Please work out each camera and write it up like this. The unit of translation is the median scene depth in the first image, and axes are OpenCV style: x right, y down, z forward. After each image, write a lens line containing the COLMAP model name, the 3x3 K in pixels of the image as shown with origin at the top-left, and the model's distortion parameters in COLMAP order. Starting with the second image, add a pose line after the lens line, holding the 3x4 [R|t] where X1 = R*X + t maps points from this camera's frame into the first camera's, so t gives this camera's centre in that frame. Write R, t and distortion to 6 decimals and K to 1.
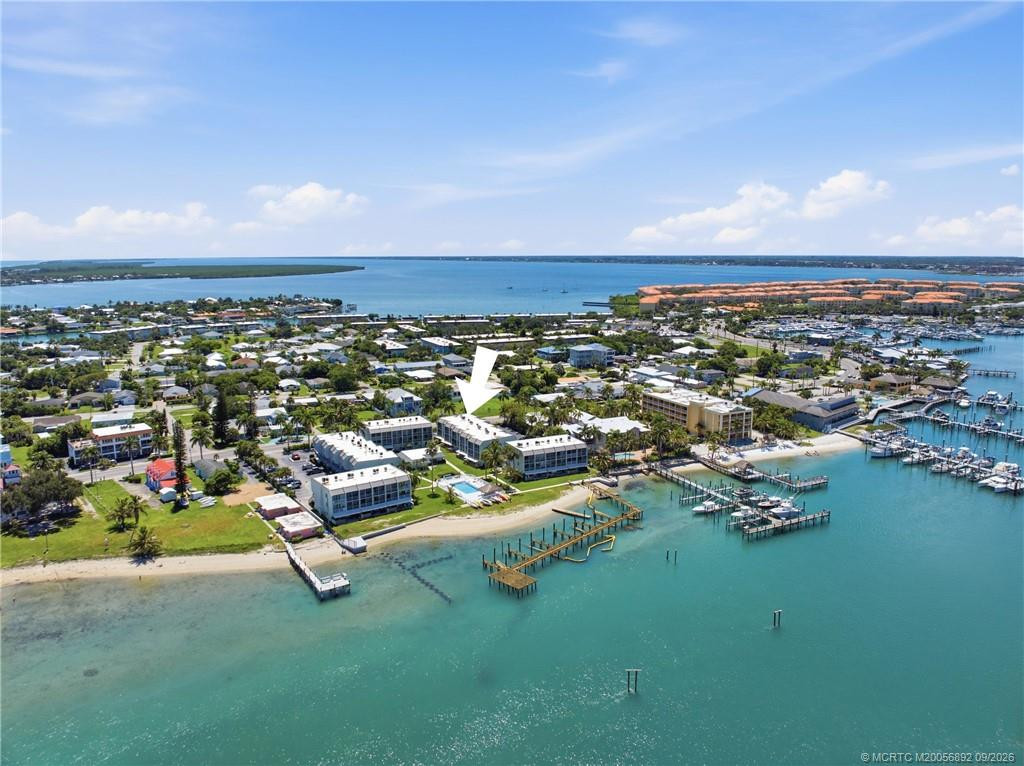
lens RADIAL K [[713.2, 0, 511.8], [0, 713.2, 385.5], [0, 0, 1]] dist [-0.035301, 0.001688]
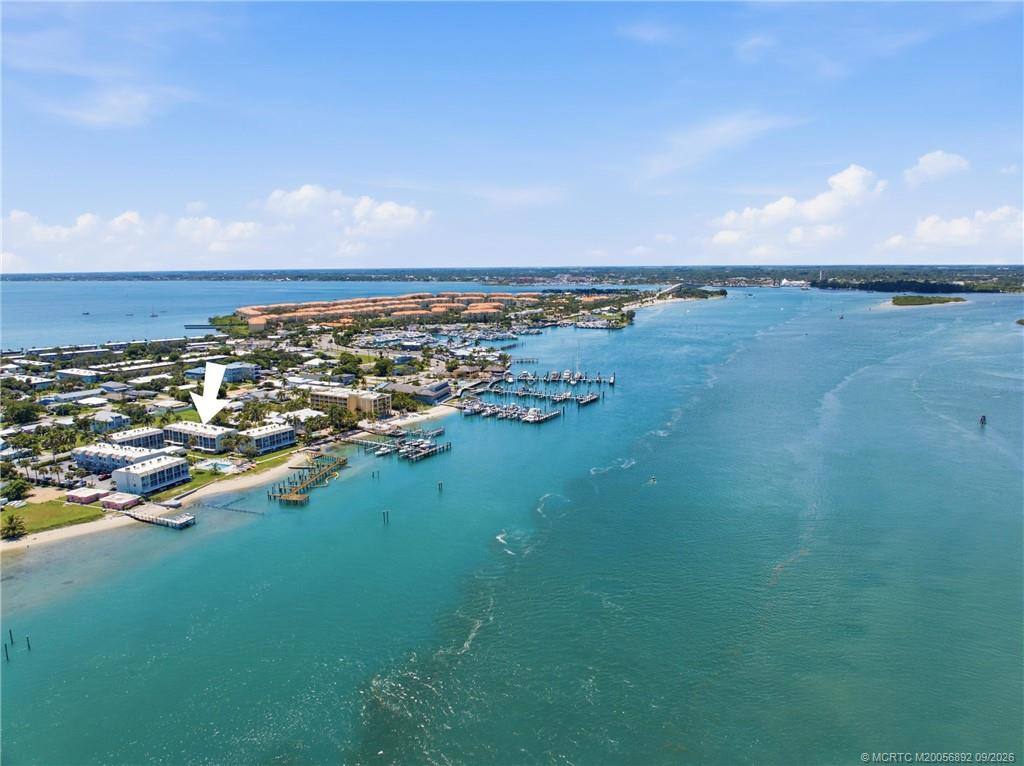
lens RADIAL K [[713.2, 0, 516.6], [0, 713.2, 385.9], [0, 0, 1]] dist [-0.035301, 0.001688]
pose [[0.831391, -0.094839, 0.547535, -0.283501], [0.105005, 0.994389, 0.012797, 0.025573], [-0.545677, 0.046854, 0.836685, -0.441854]]
